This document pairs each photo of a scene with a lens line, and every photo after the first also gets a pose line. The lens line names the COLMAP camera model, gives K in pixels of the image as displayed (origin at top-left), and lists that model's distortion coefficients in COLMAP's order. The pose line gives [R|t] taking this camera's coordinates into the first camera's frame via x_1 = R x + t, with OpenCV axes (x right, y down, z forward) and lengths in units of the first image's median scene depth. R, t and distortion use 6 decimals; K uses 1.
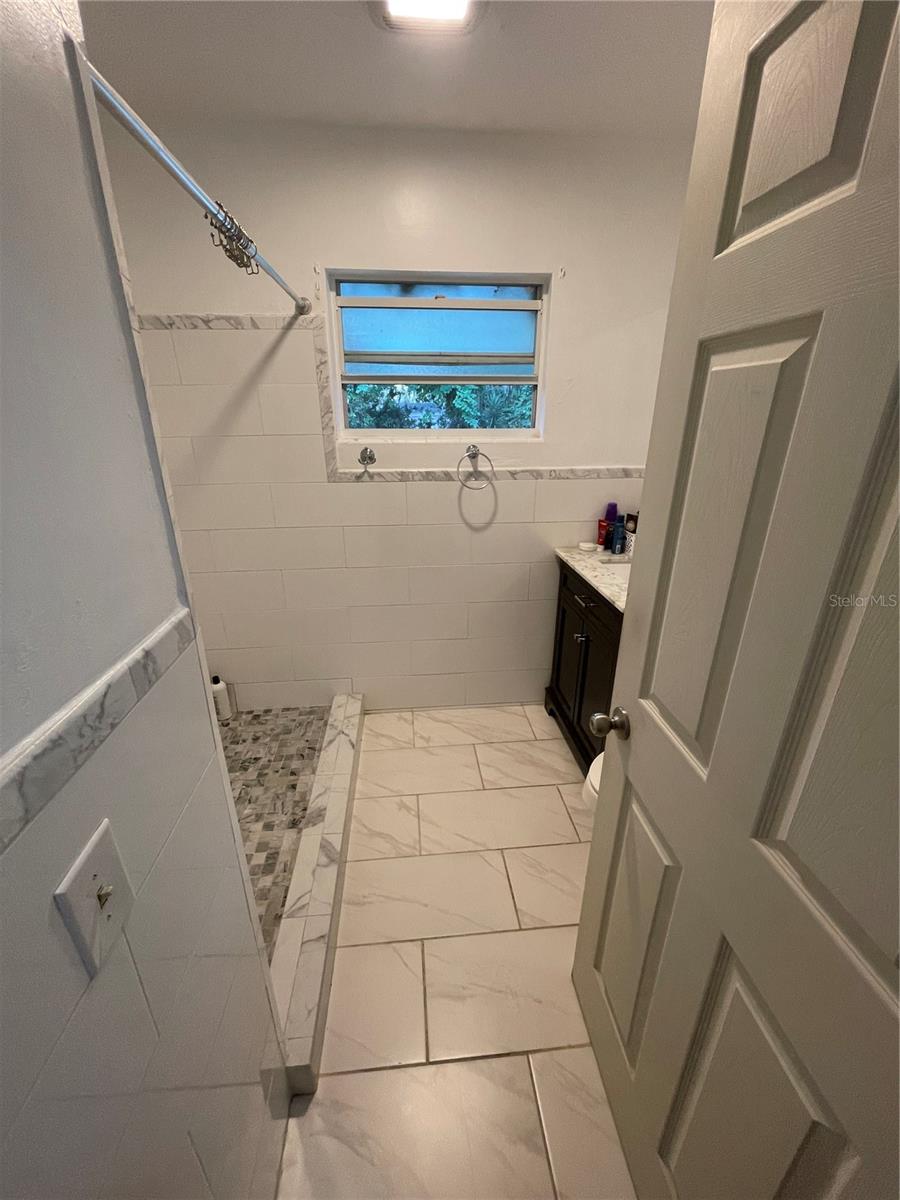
lens RADIAL K [[481.1, 0, 445.9], [0, 481.1, 596.7], [0, 0, 1]] dist [-0.002394, 0.000032]
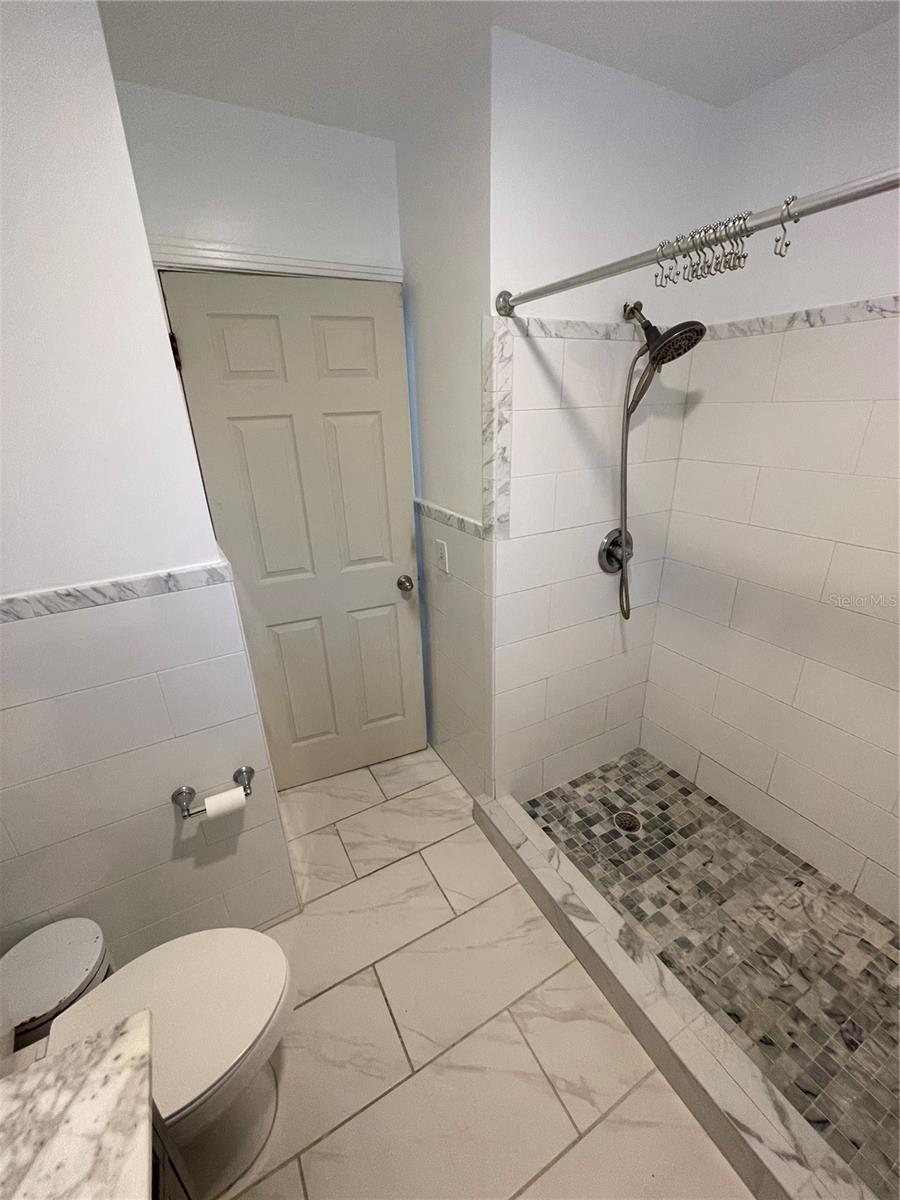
lens RADIAL K [[481.1, 0, 445.9], [0, 481.1, 596.7], [0, 0, 1]] dist [-0.002394, 0.000032]
pose [[-0.917054, 0.174318, -0.358644, 0.197906], [-0.115023, 0.745527, 0.656475, -0.458927], [0.381814, 0.643275, -0.663638, 1.006605]]
